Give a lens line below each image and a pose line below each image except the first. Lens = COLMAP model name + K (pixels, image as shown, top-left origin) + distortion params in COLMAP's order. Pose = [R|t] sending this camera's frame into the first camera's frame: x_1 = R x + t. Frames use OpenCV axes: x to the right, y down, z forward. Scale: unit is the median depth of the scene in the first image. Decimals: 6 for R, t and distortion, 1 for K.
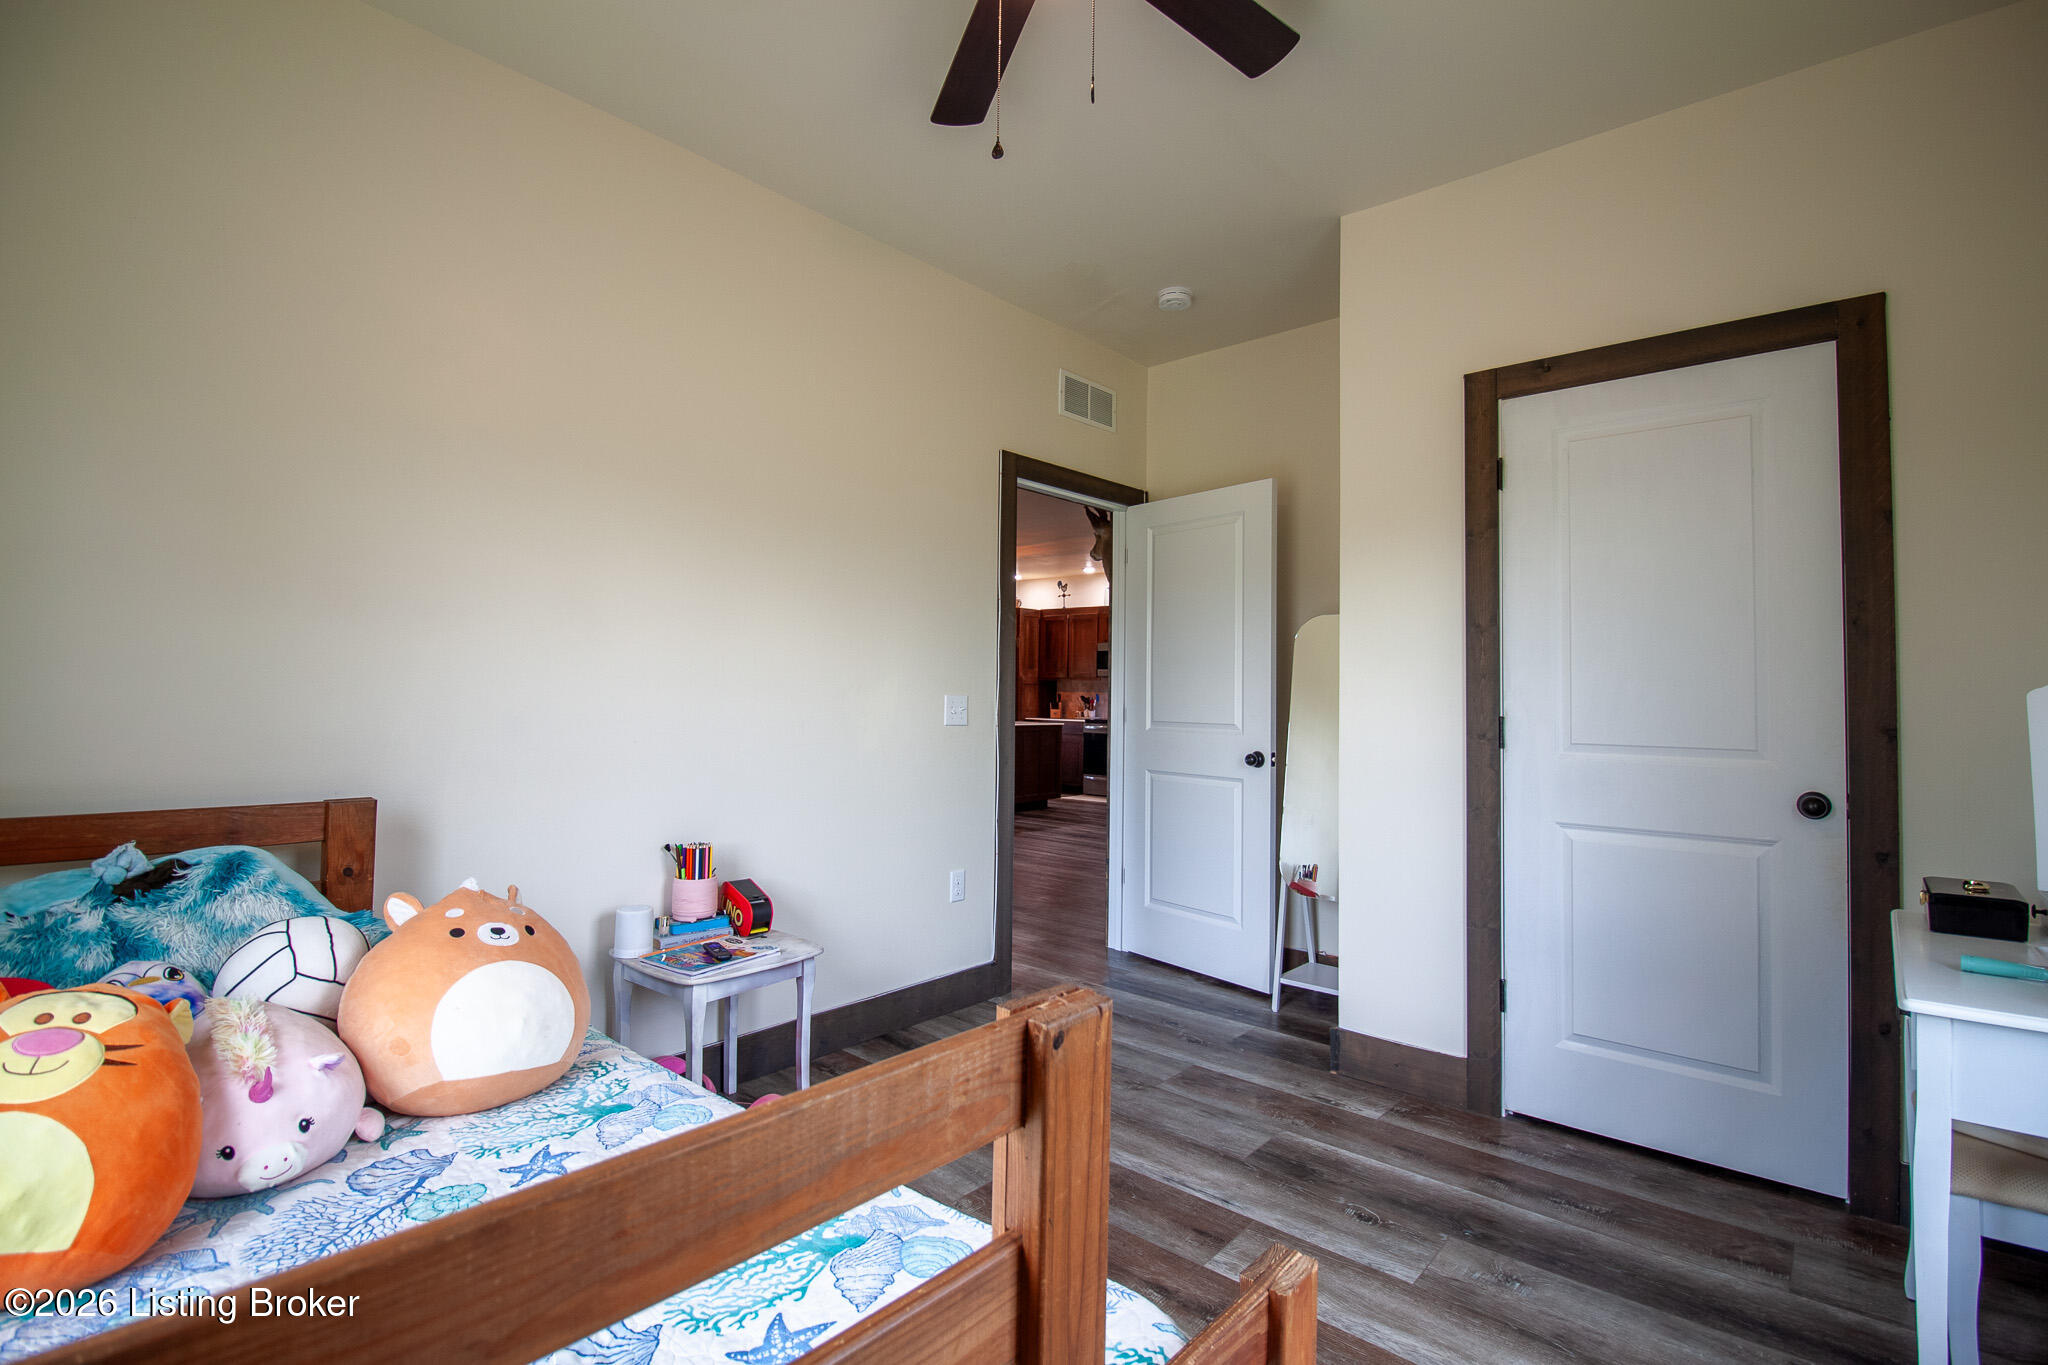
lens RADIAL K [[947.3, 0, 1035.8], [0, 947.3, 662.7], [0, 0, 1]] dist [-0.000842, -0.013233]
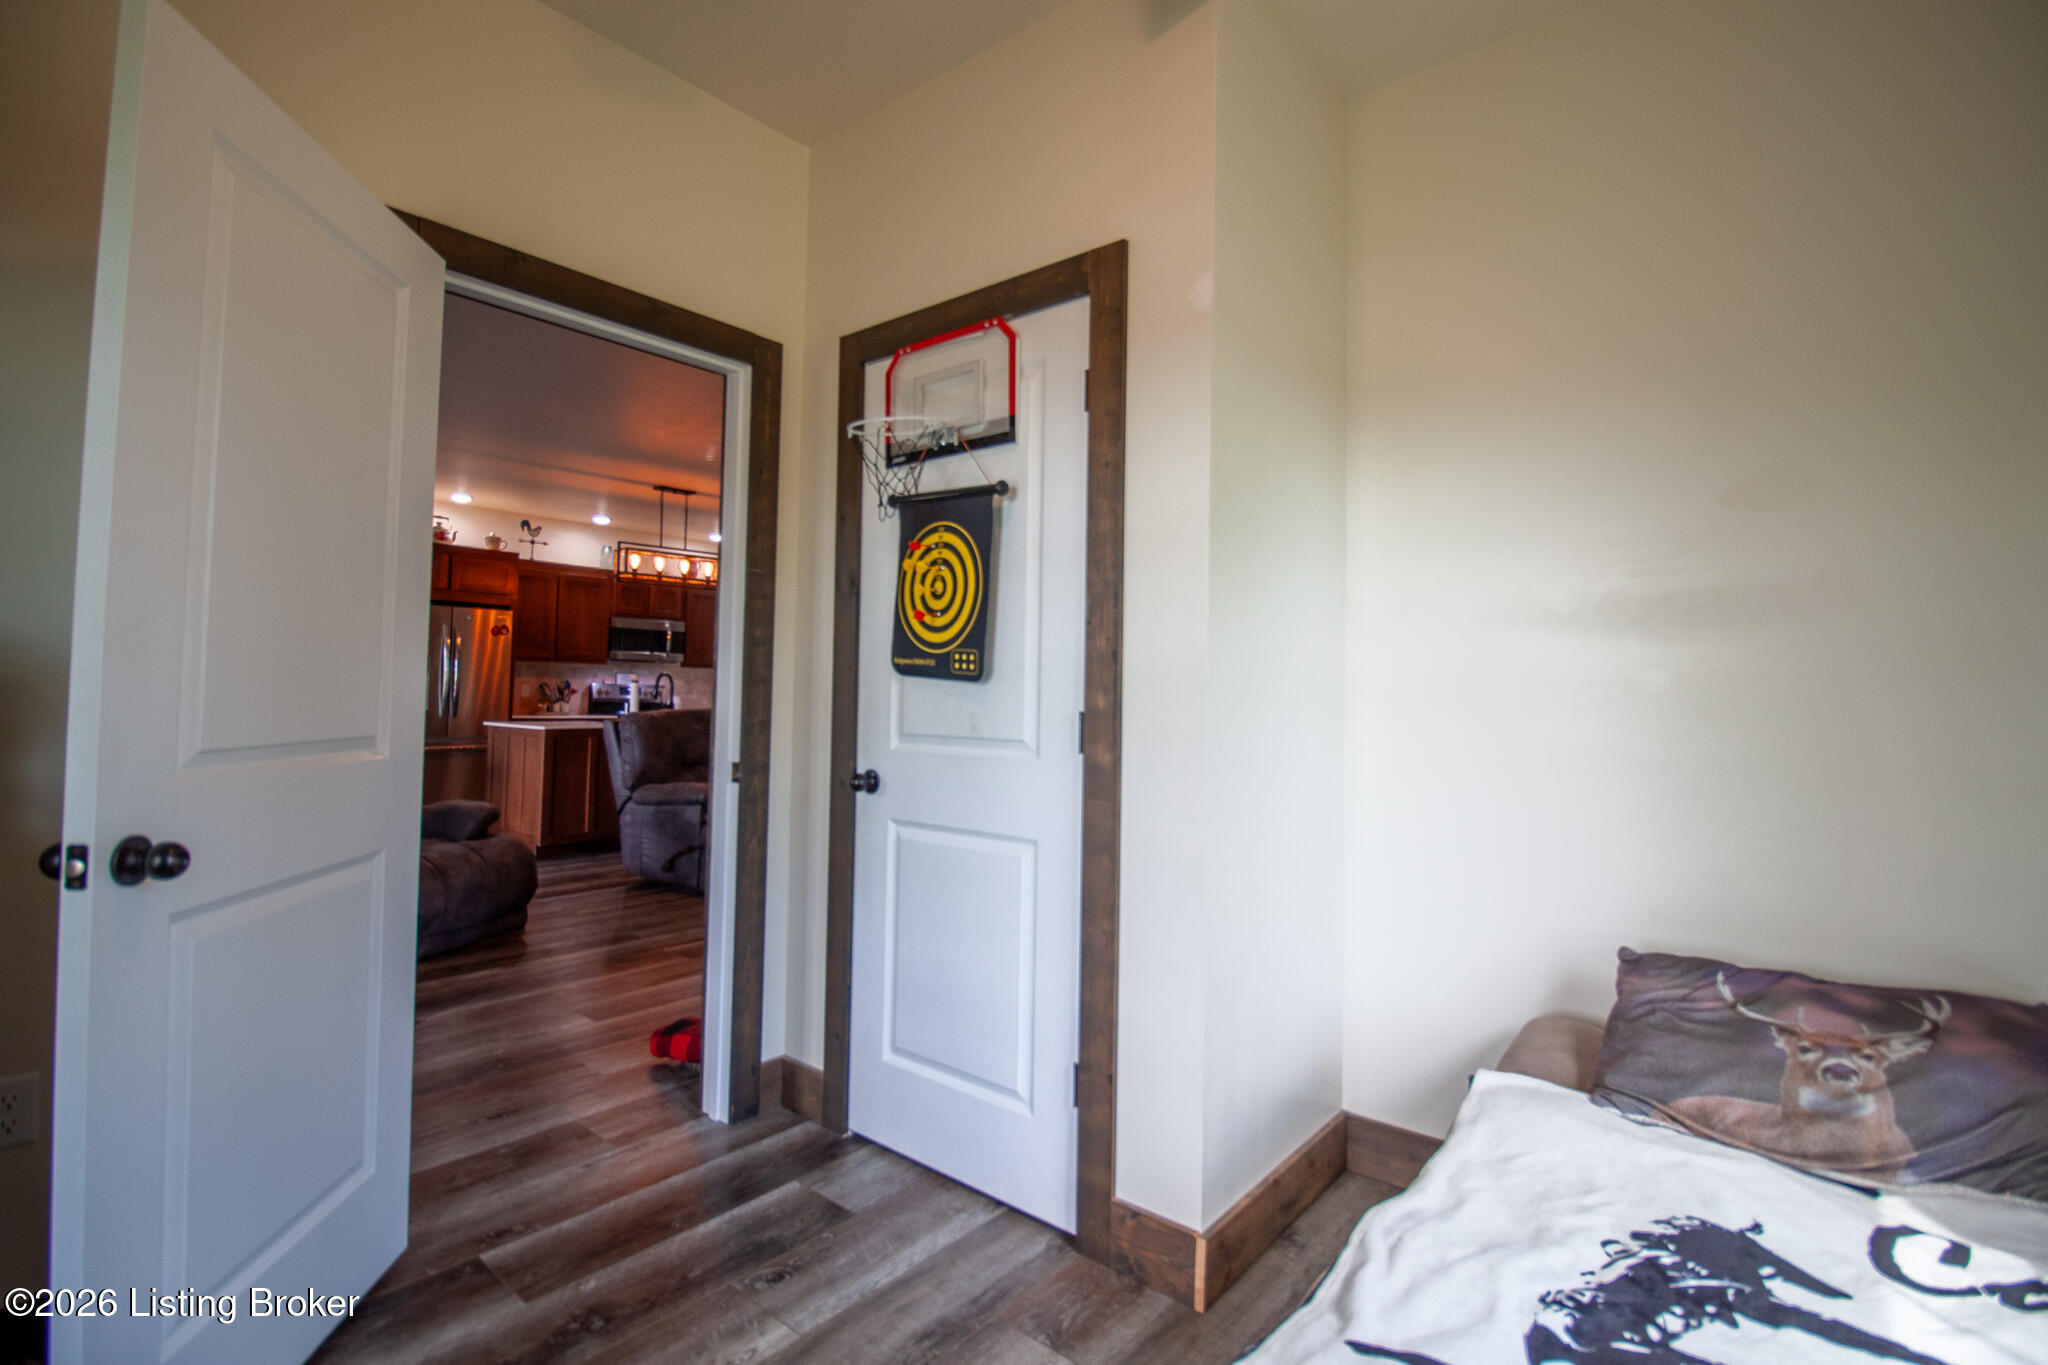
lens RADIAL K [[947.3, 0, 1035.8], [0, 947.3, 662.7], [0, 0, 1]] dist [-0.000842, -0.013233]
pose [[-0.034973, 0.019577, 0.999196, -0.689333], [-0.058887, 0.998031, -0.021615, 0.012638], [-0.997652, -0.059595, -0.033751, 0.646108]]
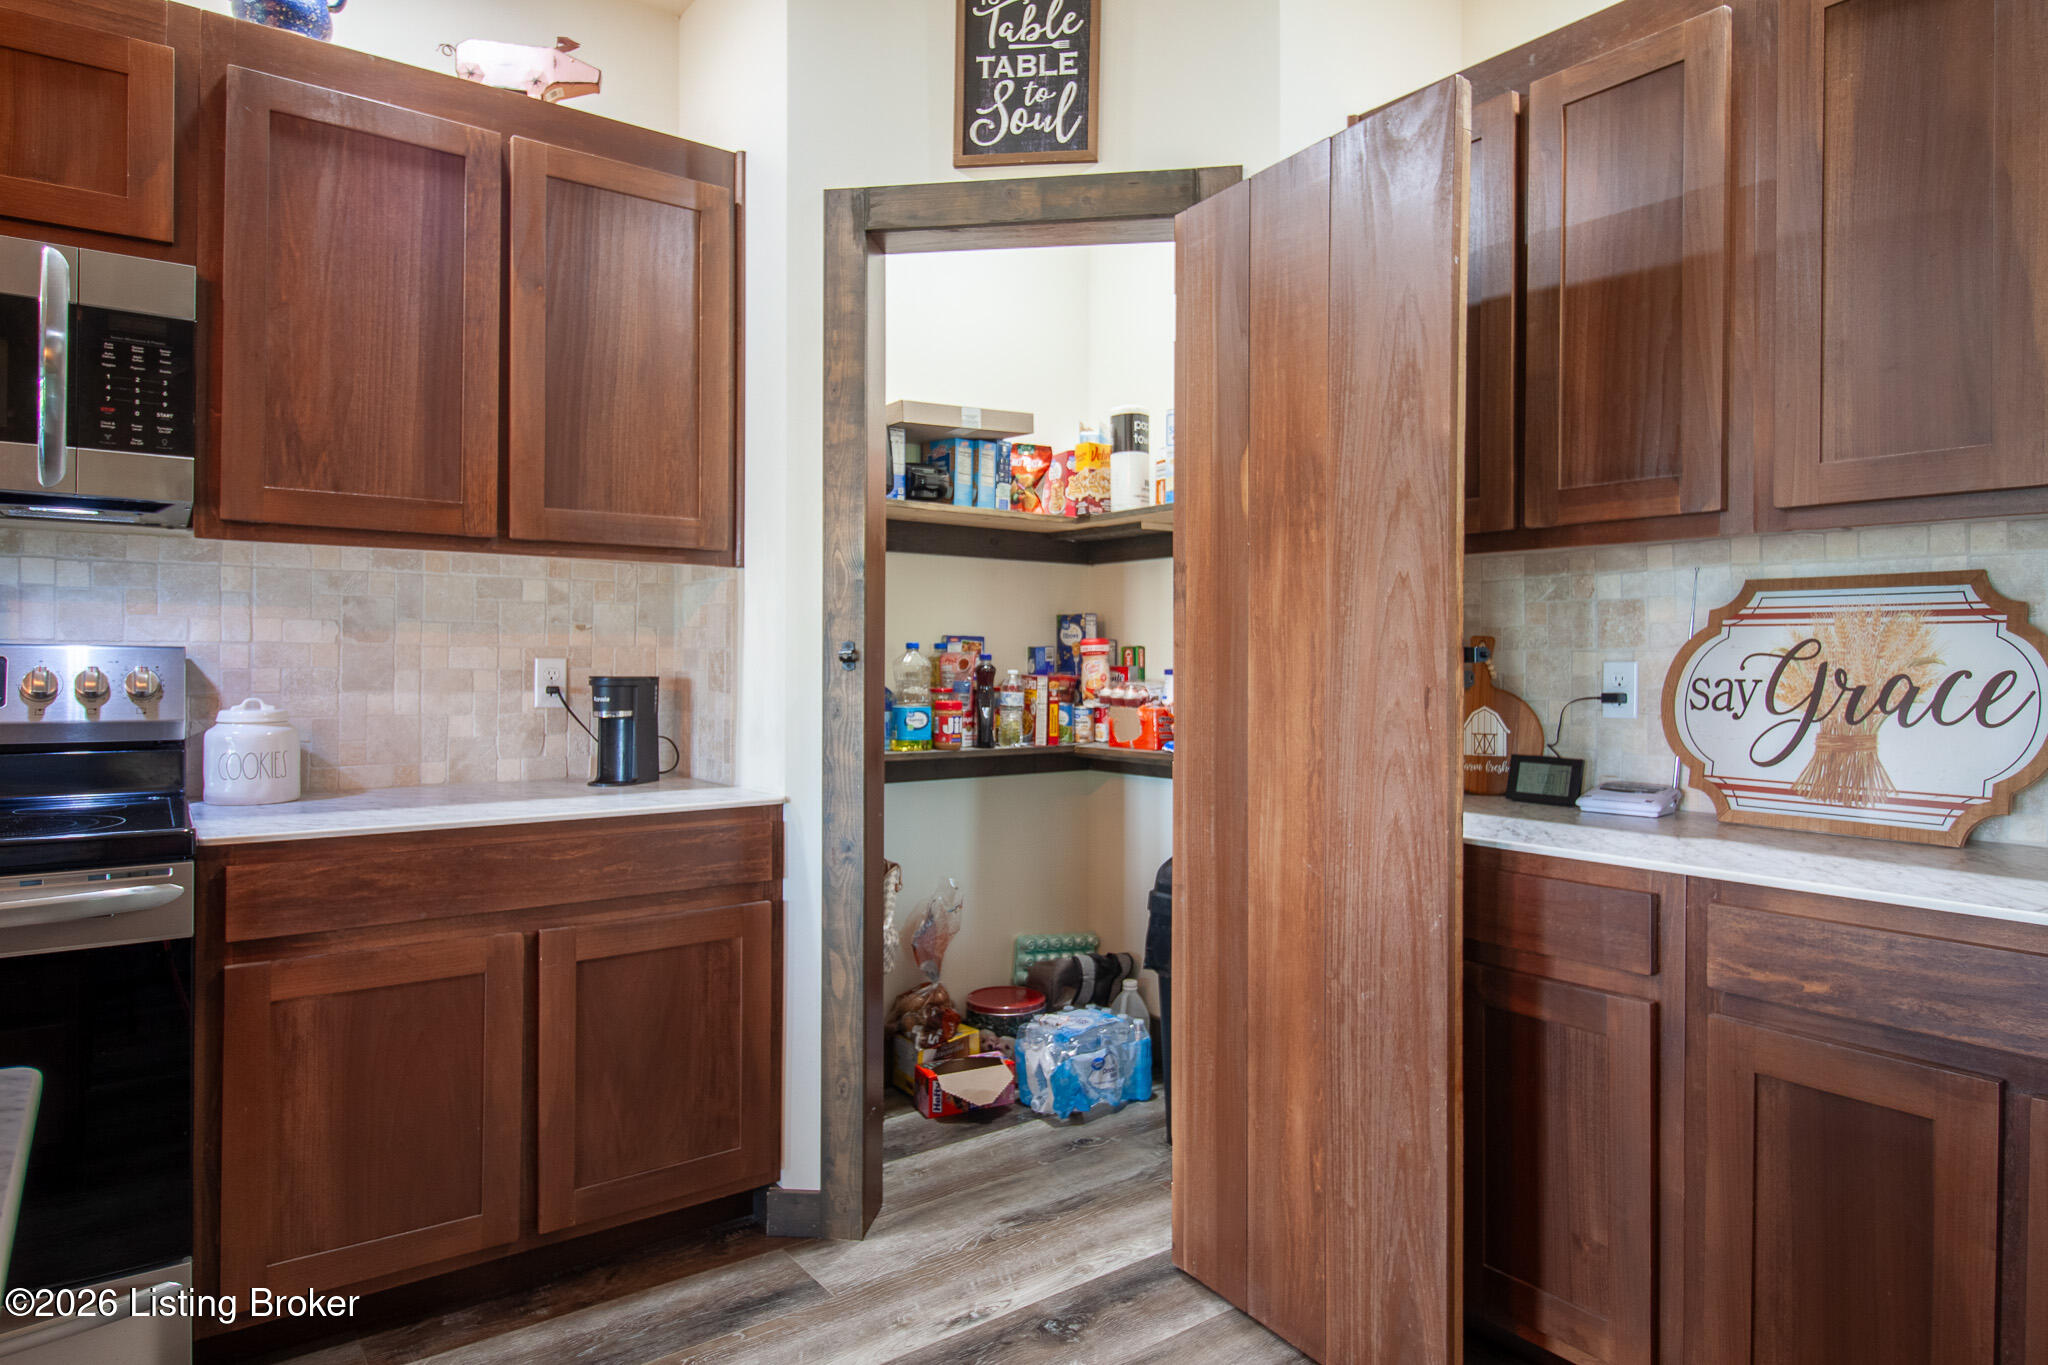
lens RADIAL K [[1211.1, 0, 1029.7], [0, 1211.1, 657.2], [0, 0, 1]] dist [0.002854, -0.000081]
pose [[0.203924, -0.009719, 0.978938, -0.032540], [-0.041710, 0.998956, 0.018606, 0.025663], [-0.978098, -0.044626, 0.203306, 0.764424]]
